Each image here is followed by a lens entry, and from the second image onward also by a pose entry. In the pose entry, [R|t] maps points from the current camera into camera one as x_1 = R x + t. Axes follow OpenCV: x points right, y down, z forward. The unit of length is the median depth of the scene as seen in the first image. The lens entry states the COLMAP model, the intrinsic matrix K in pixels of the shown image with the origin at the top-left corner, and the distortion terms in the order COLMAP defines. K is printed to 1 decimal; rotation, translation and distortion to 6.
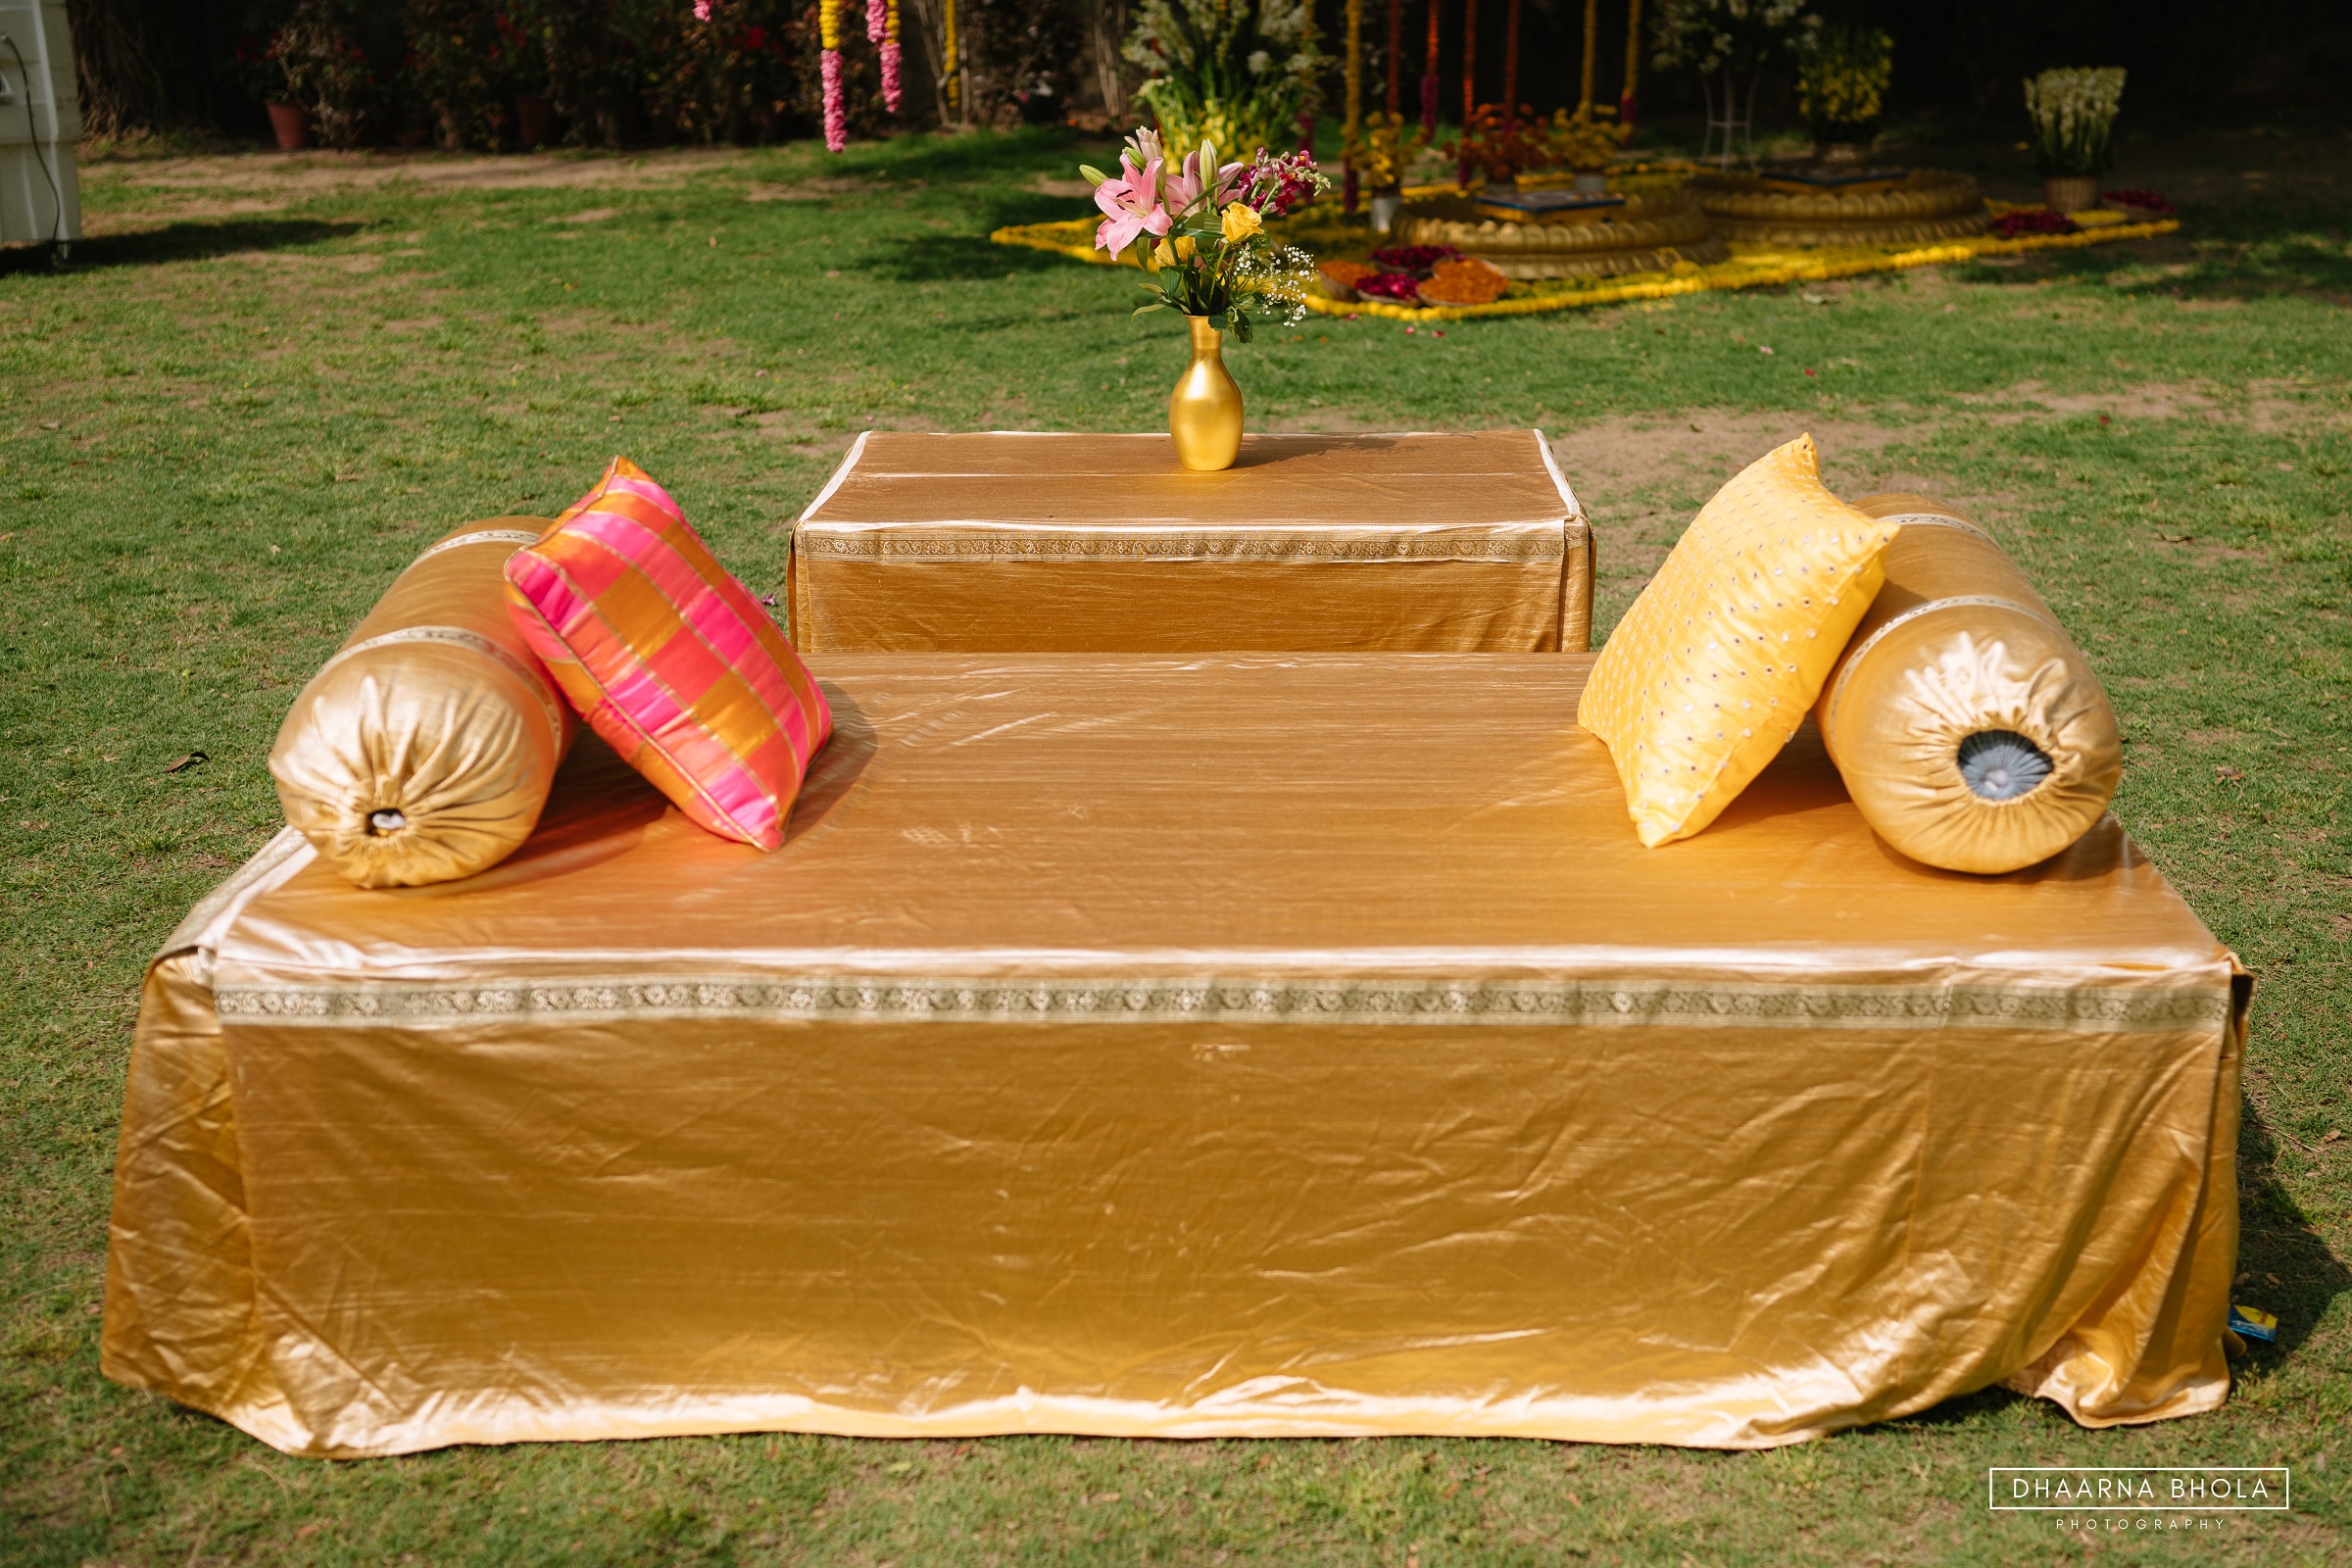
lens RADIAL K [[2453.2, 0, 1181.0], [0, 2453.2, 780.2], [0, 0, 1]] dist [0.036377, 0.000000]
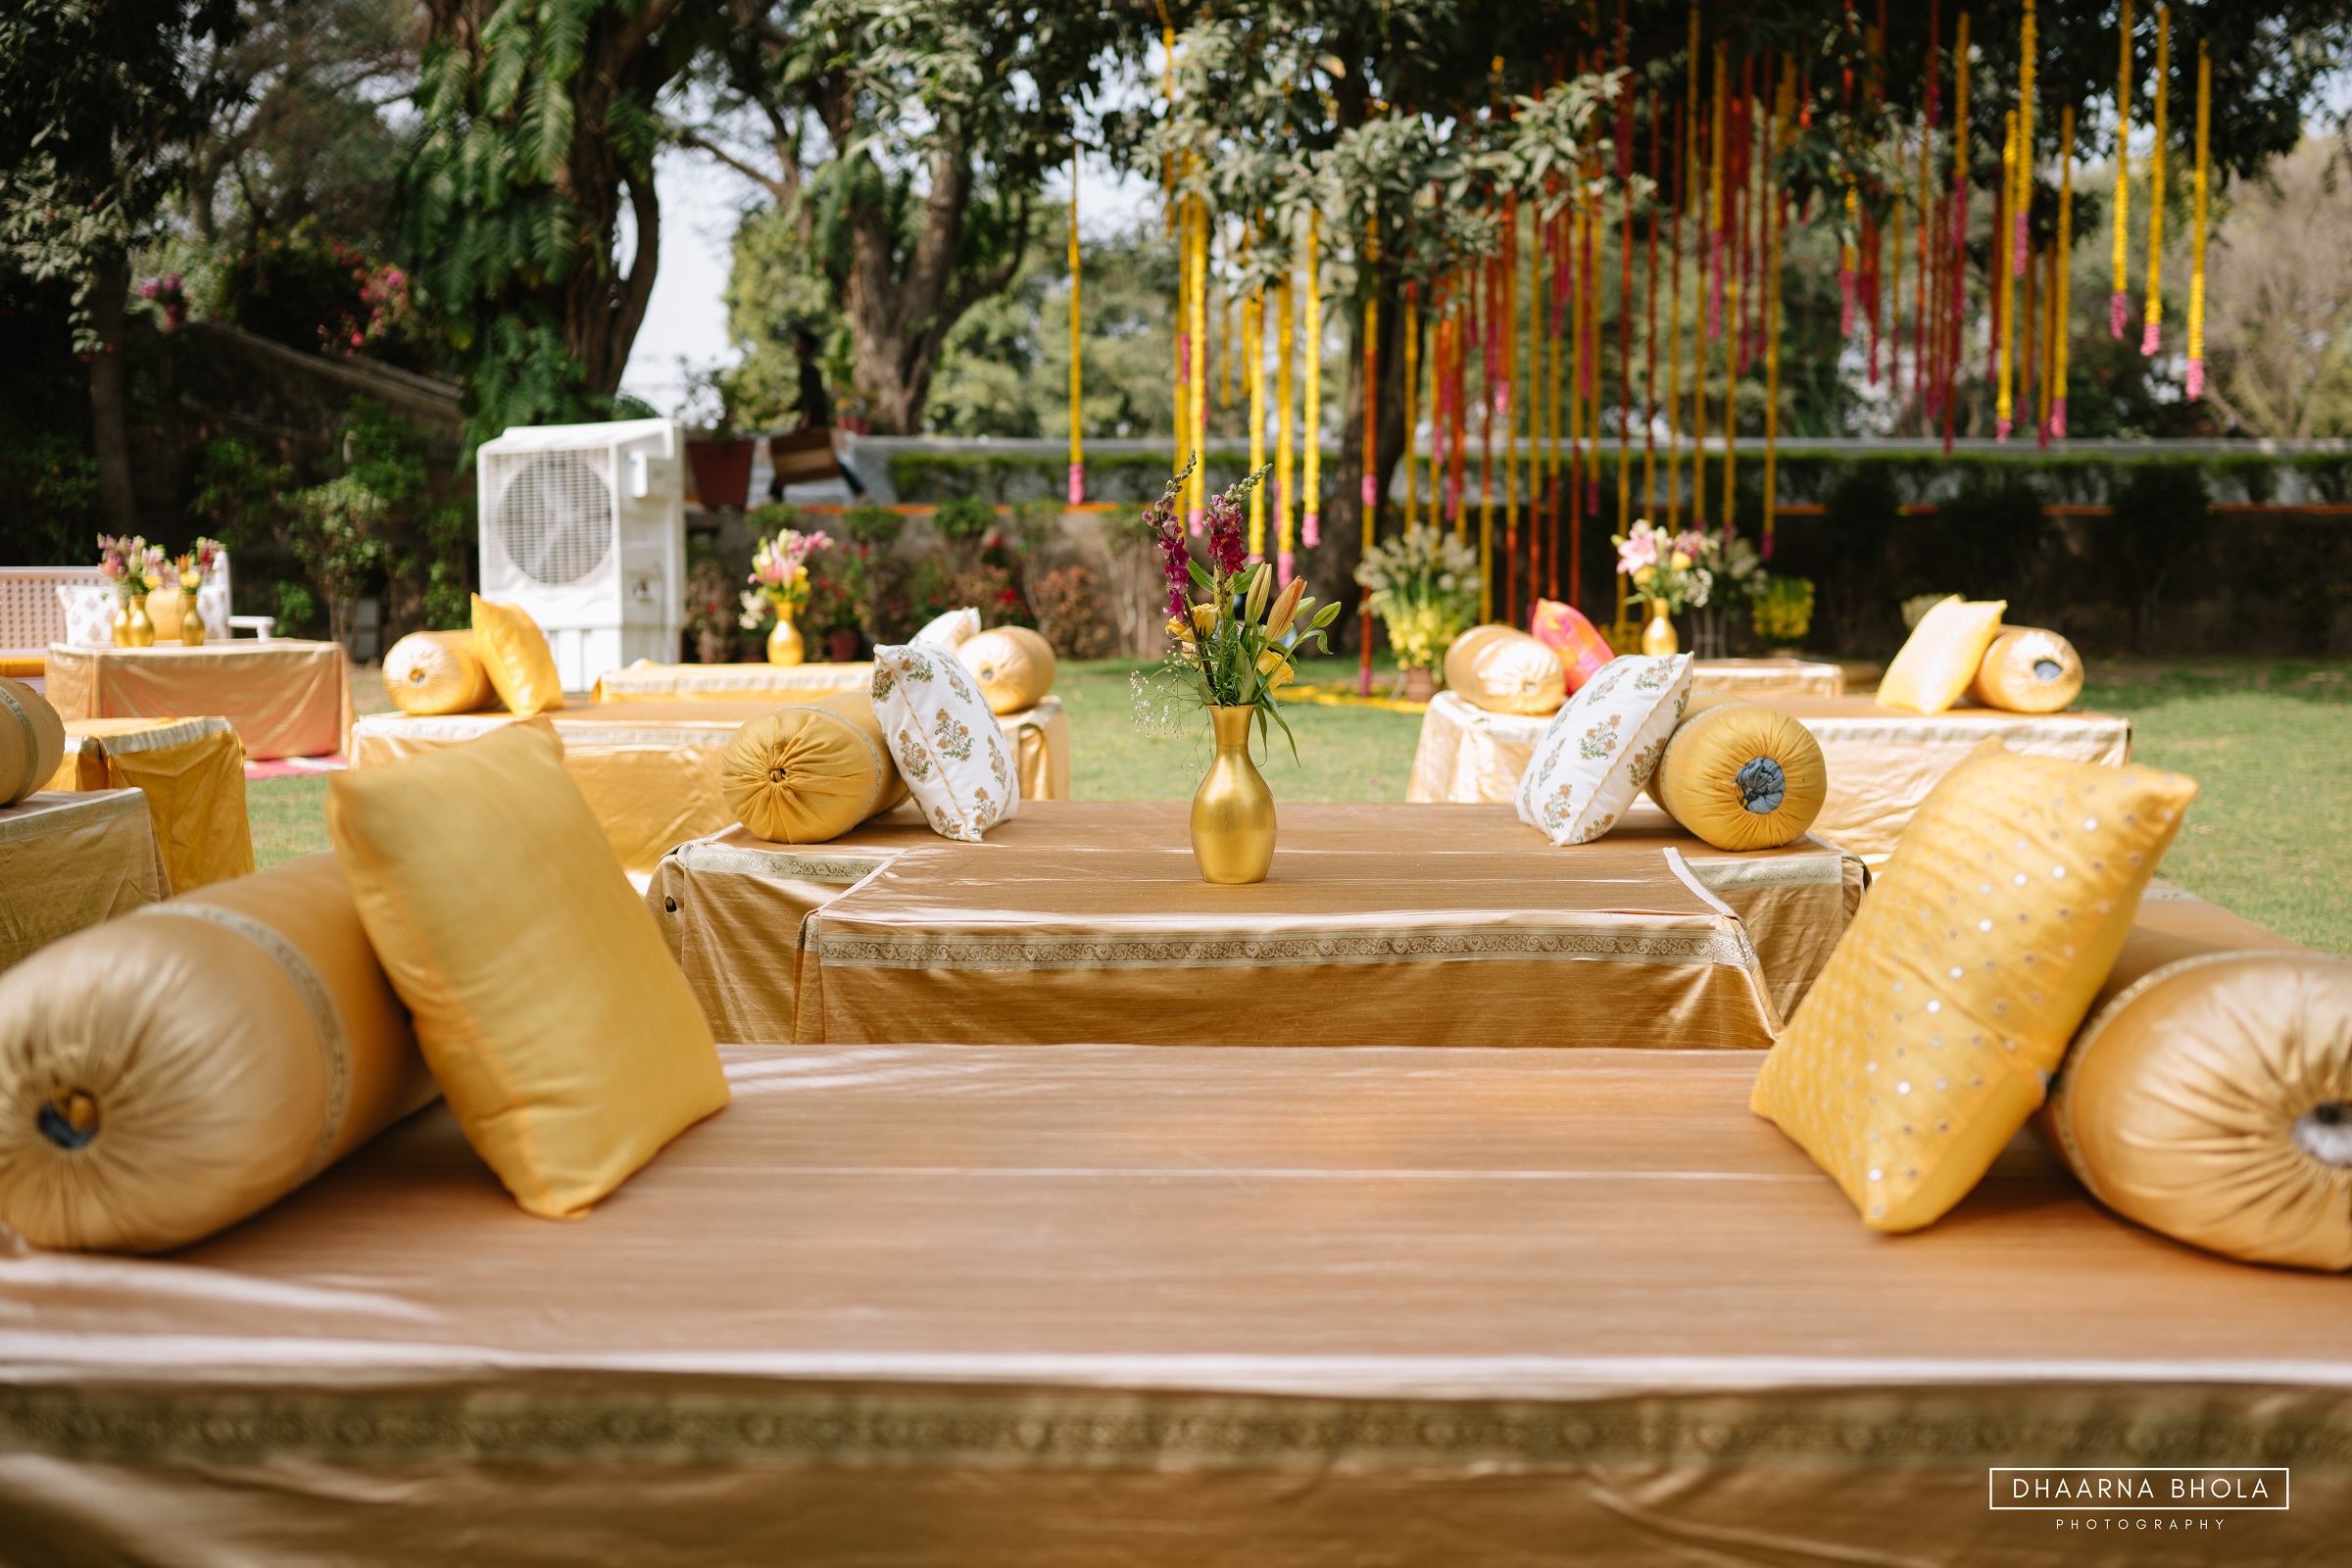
lens RADIAL K [[2453.2, 0, 1172.1], [0, 2453.2, 786.3], [0, 0, 1]] dist [0.036377, 0.000000]
pose [[0.996350, 0.011377, 0.084606, -0.287865], [0.010801, 0.966316, -0.257132, 0.257139], [-0.084682, 0.257107, 0.962666, -0.522605]]
